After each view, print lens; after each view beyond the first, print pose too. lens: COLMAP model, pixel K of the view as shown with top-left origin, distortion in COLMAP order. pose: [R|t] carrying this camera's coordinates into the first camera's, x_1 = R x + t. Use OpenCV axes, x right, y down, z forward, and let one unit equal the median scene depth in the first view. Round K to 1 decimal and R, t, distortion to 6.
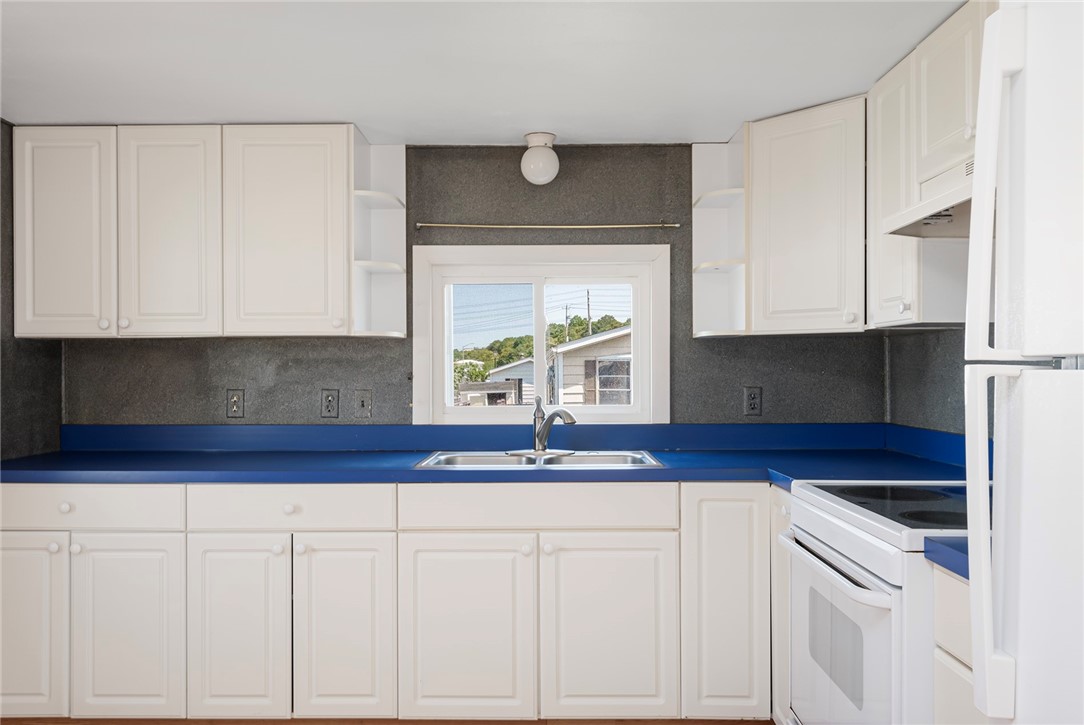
lens RADIAL K [[844.2, 0, 537.3], [0, 844.2, 363.3], [0, 0, 1]] dist [0.012557, 0.001940]
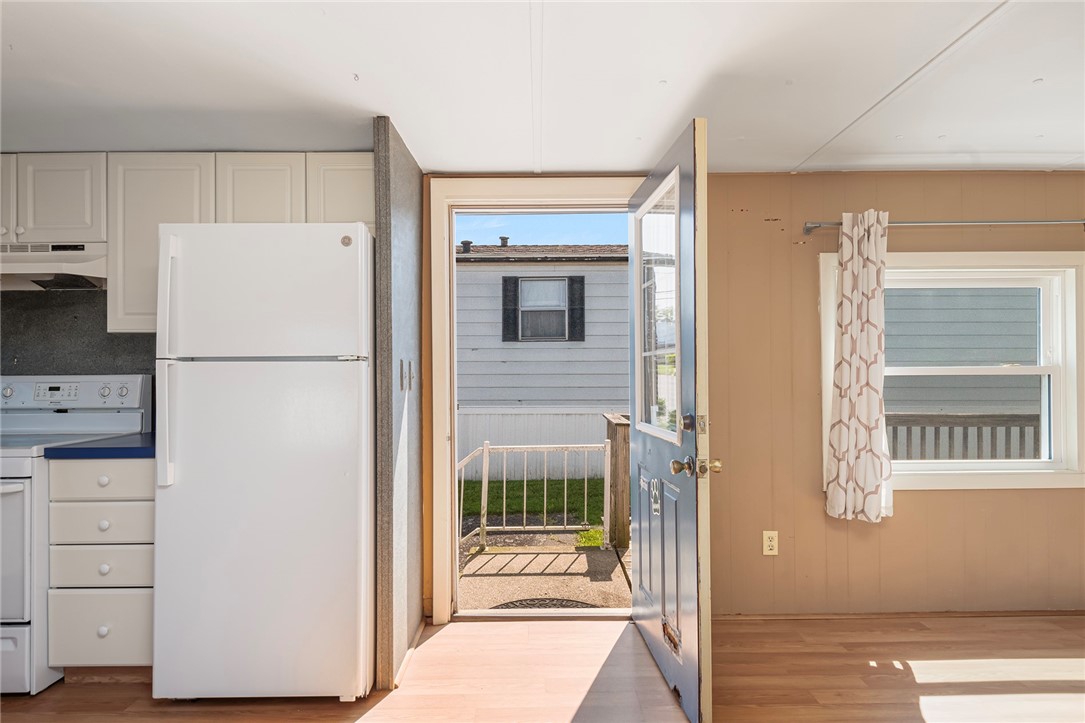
lens RADIAL K [[588.1, 0, 536.3], [0, 588.1, 367.3], [0, 0, 1]] dist [0.009355, -0.009404]
pose [[-0.019324, 0.009469, 0.999768, -0.458667], [-0.002881, 0.999950, -0.009526, 0.013200], [-0.999809, -0.003064, -0.019296, -0.056291]]
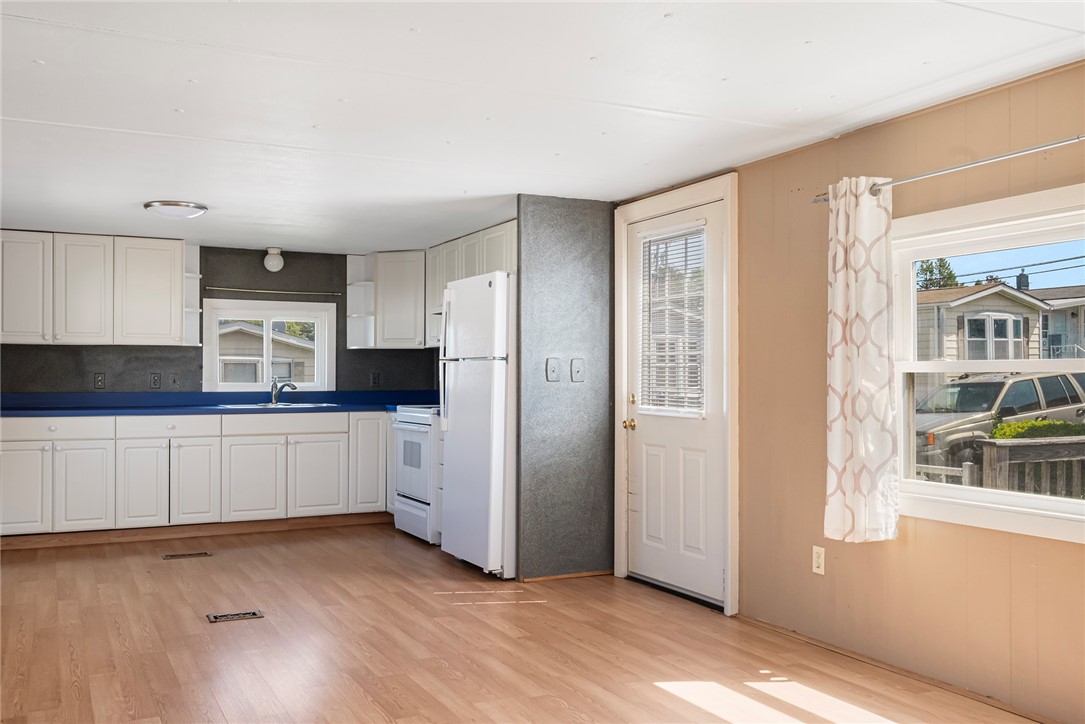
lens RADIAL K [[994.0, 0, 537.7], [0, 994.0, 369.9], [0, 0, 1]] dist [0.020629, 0.000000]
pose [[0.891275, 0.006913, 0.453410, -0.514641], [-0.007812, 0.999969, 0.000112, 0.017116], [-0.453396, -0.003642, 0.891302, -1.412984]]
